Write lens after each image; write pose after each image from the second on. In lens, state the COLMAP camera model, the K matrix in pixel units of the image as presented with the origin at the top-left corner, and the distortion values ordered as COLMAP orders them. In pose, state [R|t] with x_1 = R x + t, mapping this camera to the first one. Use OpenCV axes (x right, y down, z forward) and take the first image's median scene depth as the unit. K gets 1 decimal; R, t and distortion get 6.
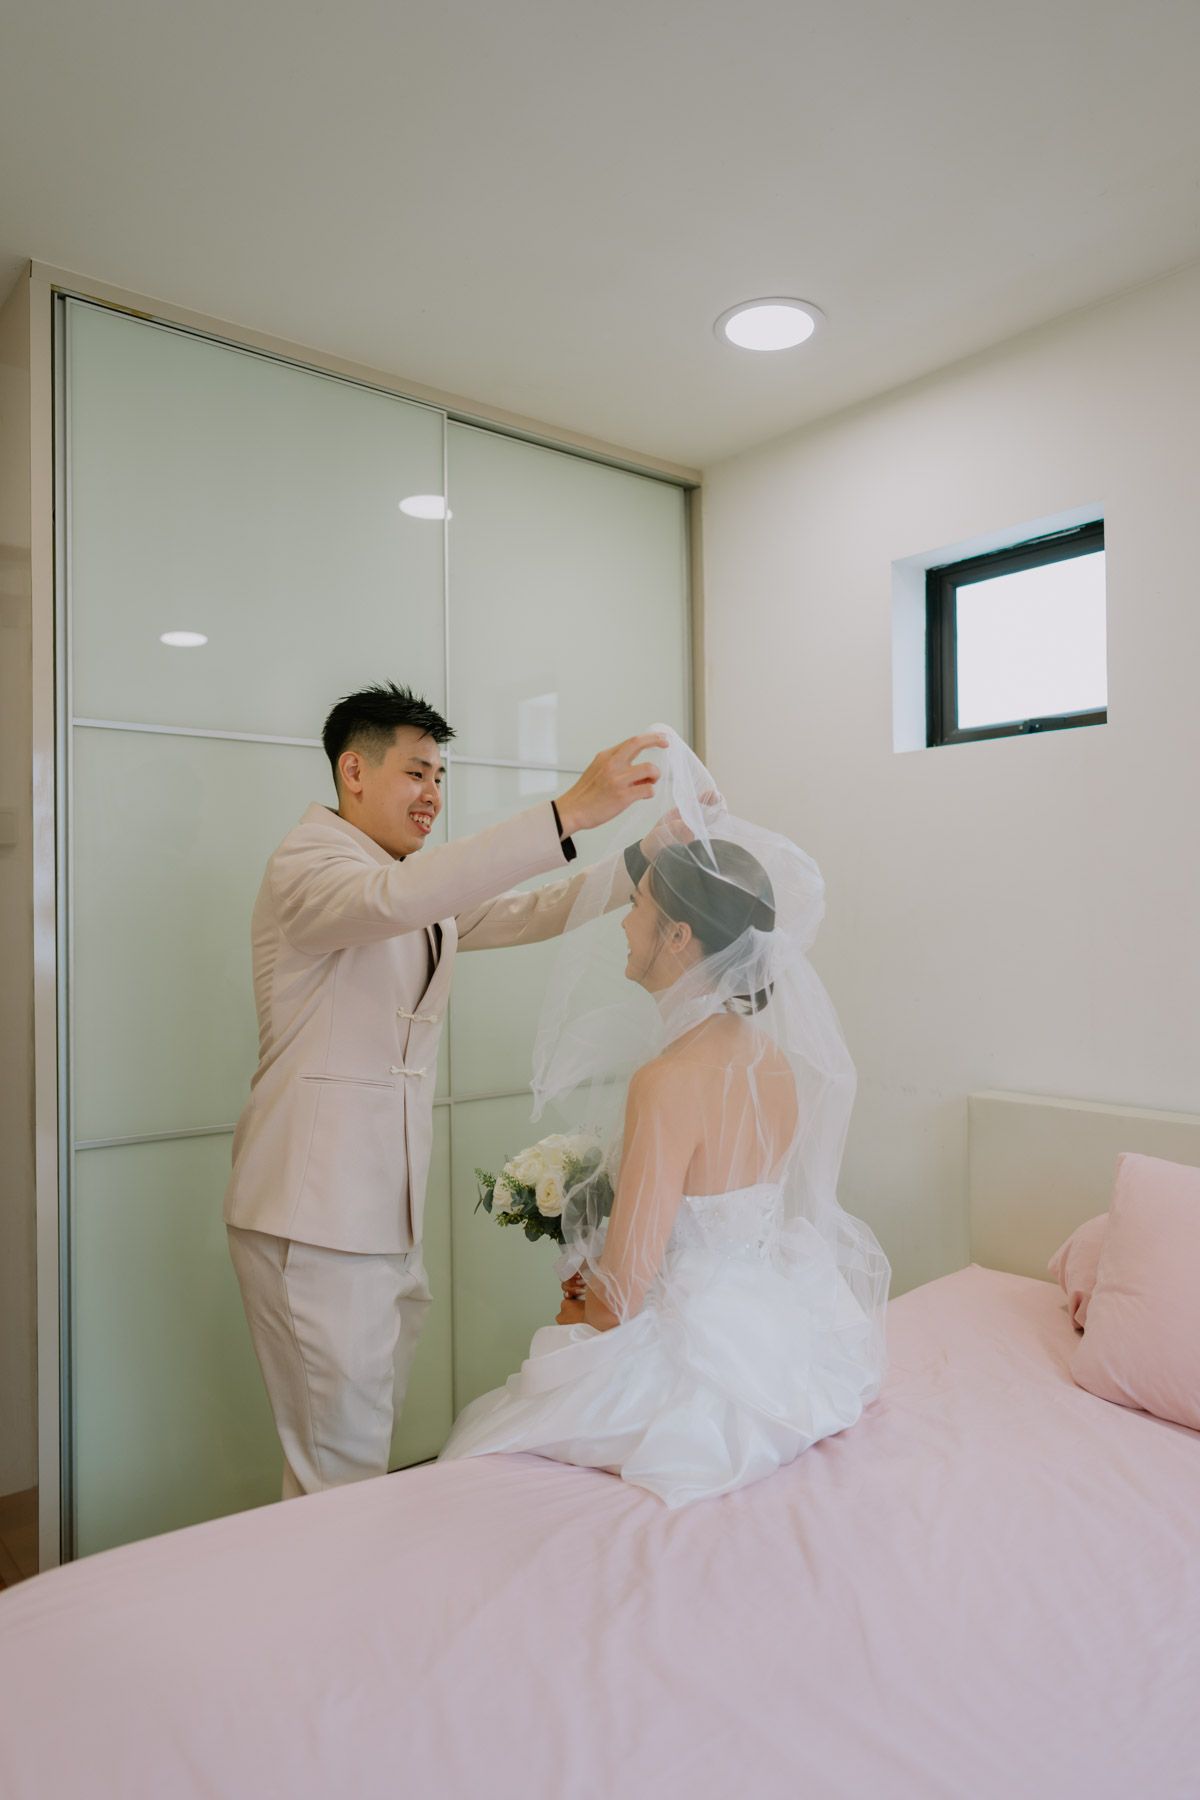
lens RADIAL K [[1267.0, 0, 600.0], [0, 1267.0, 900.0], [0, 0, 1]] dist [0.103974, -0.000146]
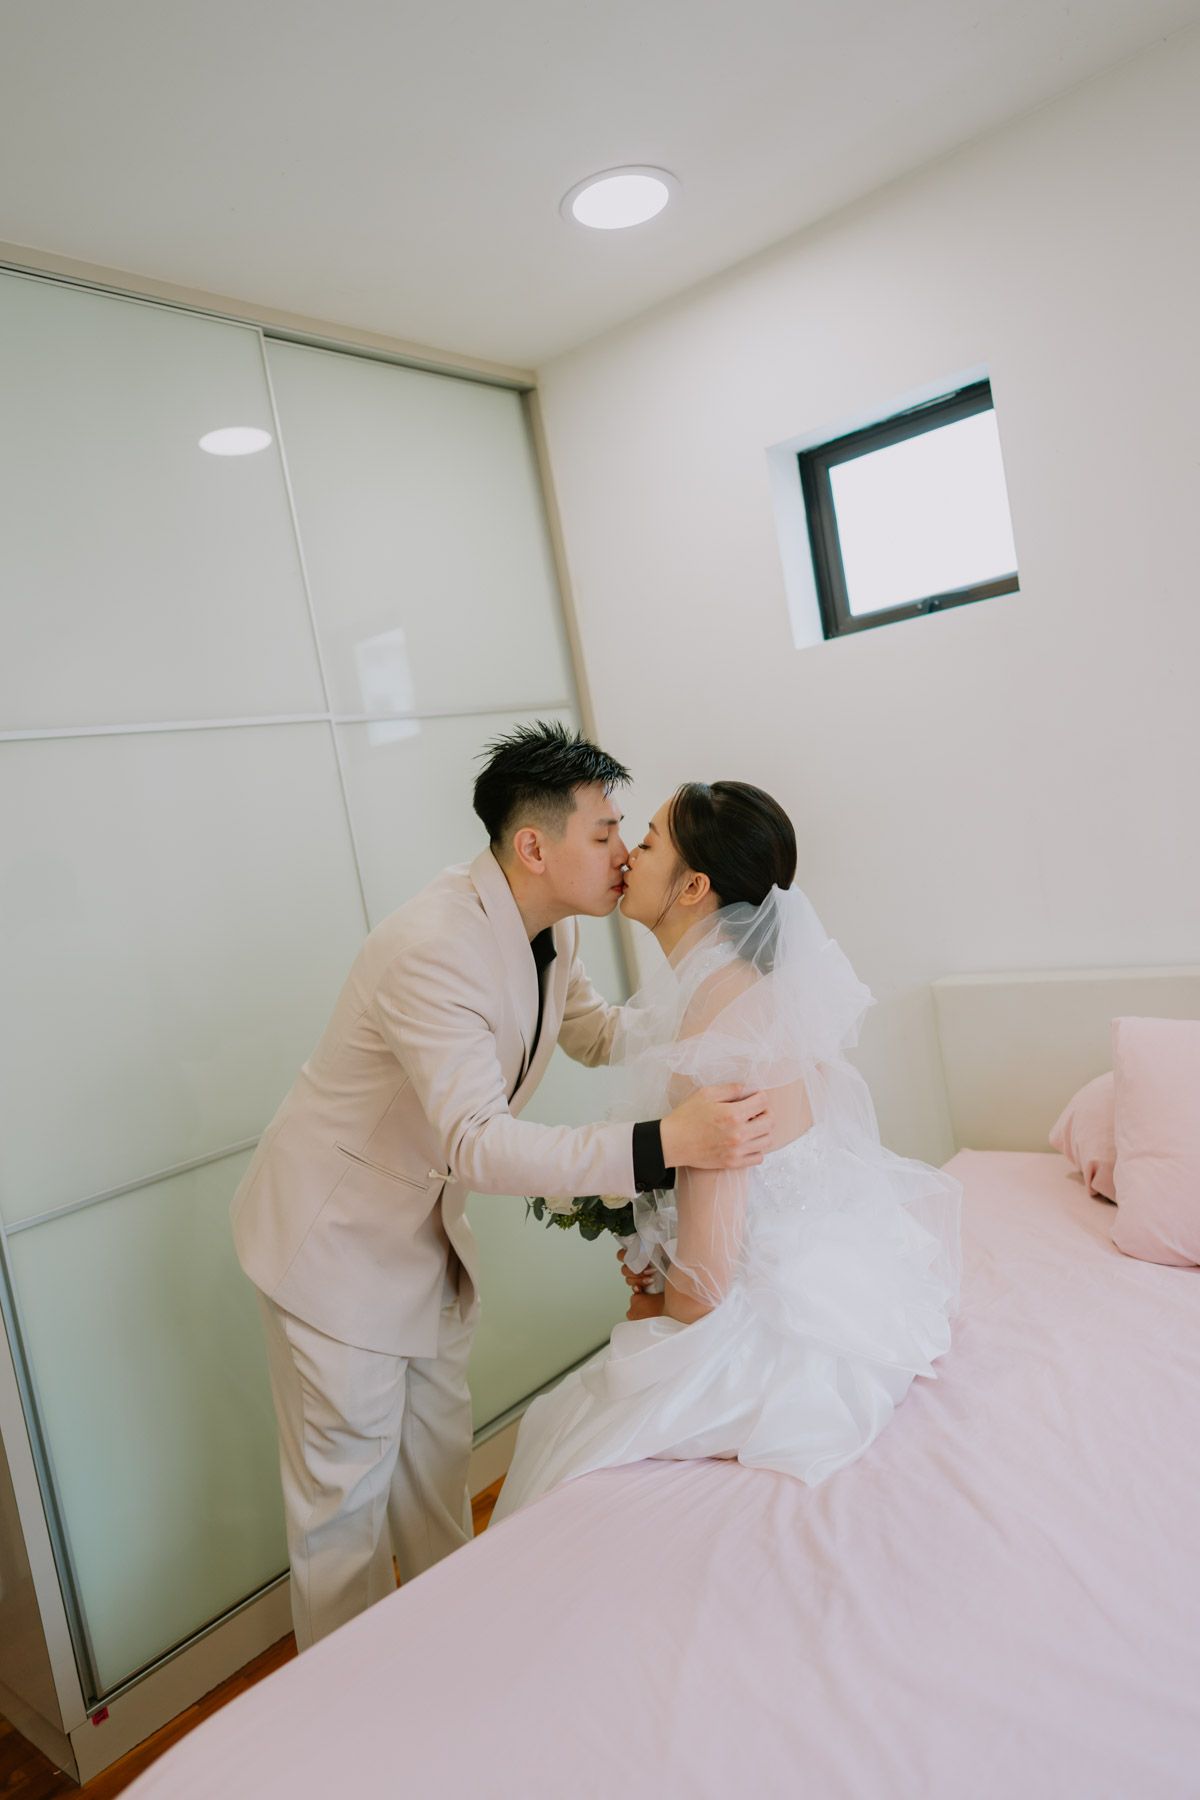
lens RADIAL K [[1267.0, 0, 600.0], [0, 1267.0, 900.0], [0, 0, 1]] dist [0.103974, -0.000146]
pose [[0.970445, -0.172841, 0.168414, -0.123317], [0.161034, 0.983577, 0.081508, -0.036938], [-0.179736, -0.051979, 0.982341, 0.081465]]
